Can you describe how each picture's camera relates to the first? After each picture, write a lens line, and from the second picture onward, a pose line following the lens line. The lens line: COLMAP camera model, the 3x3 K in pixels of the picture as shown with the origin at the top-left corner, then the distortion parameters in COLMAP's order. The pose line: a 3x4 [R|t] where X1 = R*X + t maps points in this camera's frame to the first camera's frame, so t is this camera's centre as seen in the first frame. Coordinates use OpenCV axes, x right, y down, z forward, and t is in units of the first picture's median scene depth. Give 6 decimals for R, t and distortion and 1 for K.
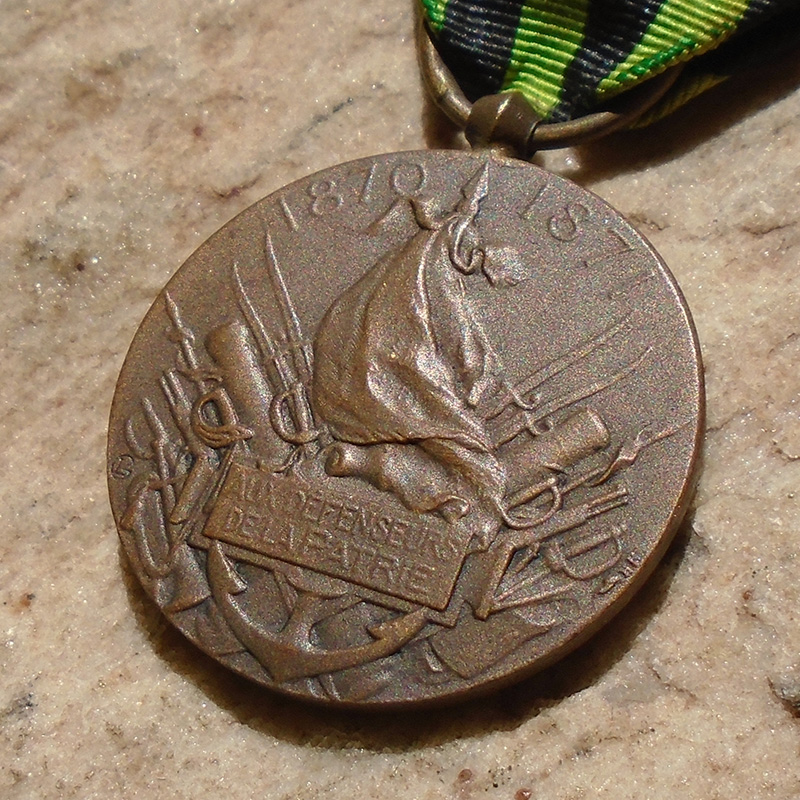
lens RADIAL K [[927.7, 0, 400.0], [0, 927.7, 400.0], [0, 0, 1]] dist [0.016762, -0.006890]
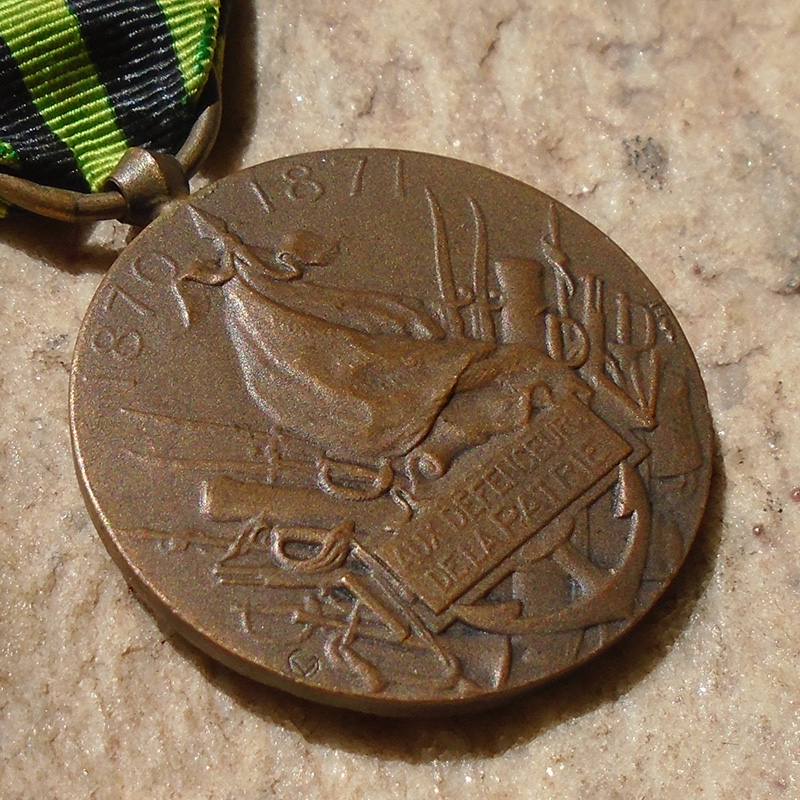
lens RADIAL K [[927.7, 0, 400.0], [0, 927.7, 400.0], [0, 0, 1]] dist [0.016762, -0.006890]
pose [[0.526212, -0.723526, 0.446779, -0.286492], [0.757899, 0.637301, 0.139416, -0.080459], [-0.385604, 0.265251, 0.883715, 0.110750]]
